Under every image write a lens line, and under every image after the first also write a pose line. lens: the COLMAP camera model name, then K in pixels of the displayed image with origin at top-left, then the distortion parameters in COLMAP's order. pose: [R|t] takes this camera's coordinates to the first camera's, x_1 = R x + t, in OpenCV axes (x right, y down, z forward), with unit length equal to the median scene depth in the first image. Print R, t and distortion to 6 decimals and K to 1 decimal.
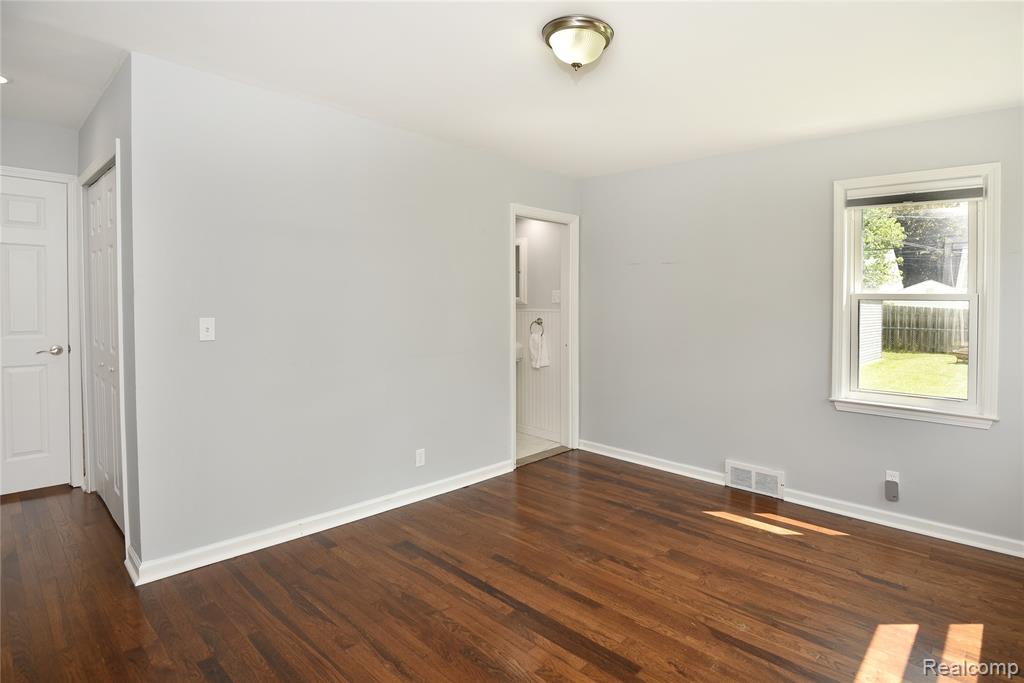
lens RADIAL K [[534.6, 0, 511.5], [0, 534.6, 315.9], [0, 0, 1]] dist [-0.002664, -0.000297]
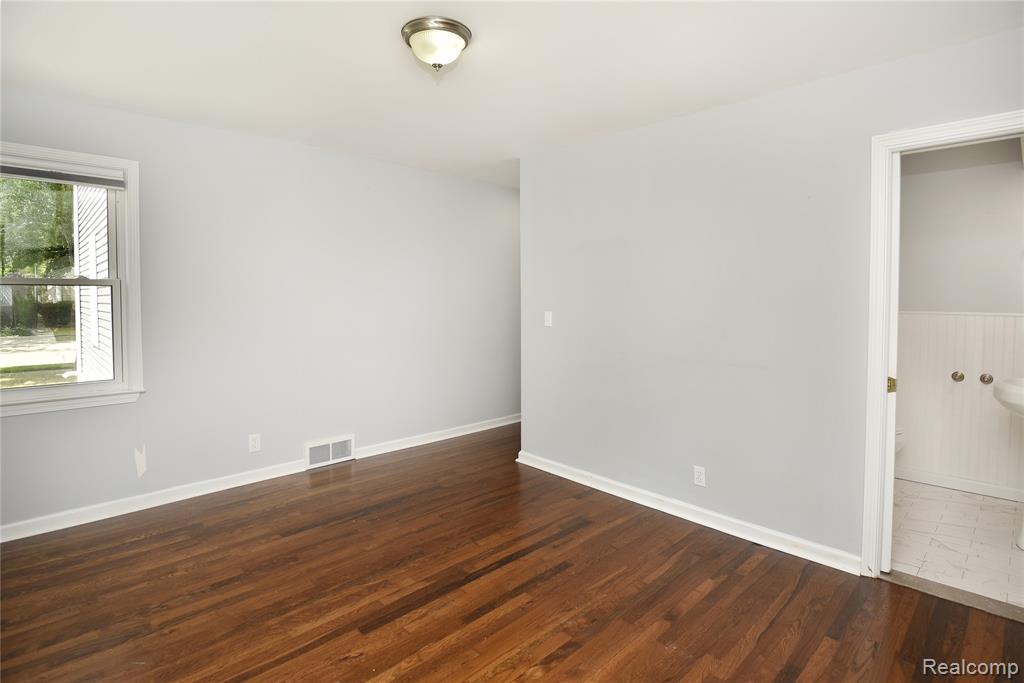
lens RADIAL K [[509.5, 0, 529.3], [0, 509.5, 326.0], [0, 0, 1]] dist [-0.002012, -0.000852]
pose [[-0.024104, 0.037010, -0.999024, 0.918265], [-0.027954, 0.998899, 0.037680, -0.012137], [0.999319, 0.028835, -0.023043, 0.987773]]
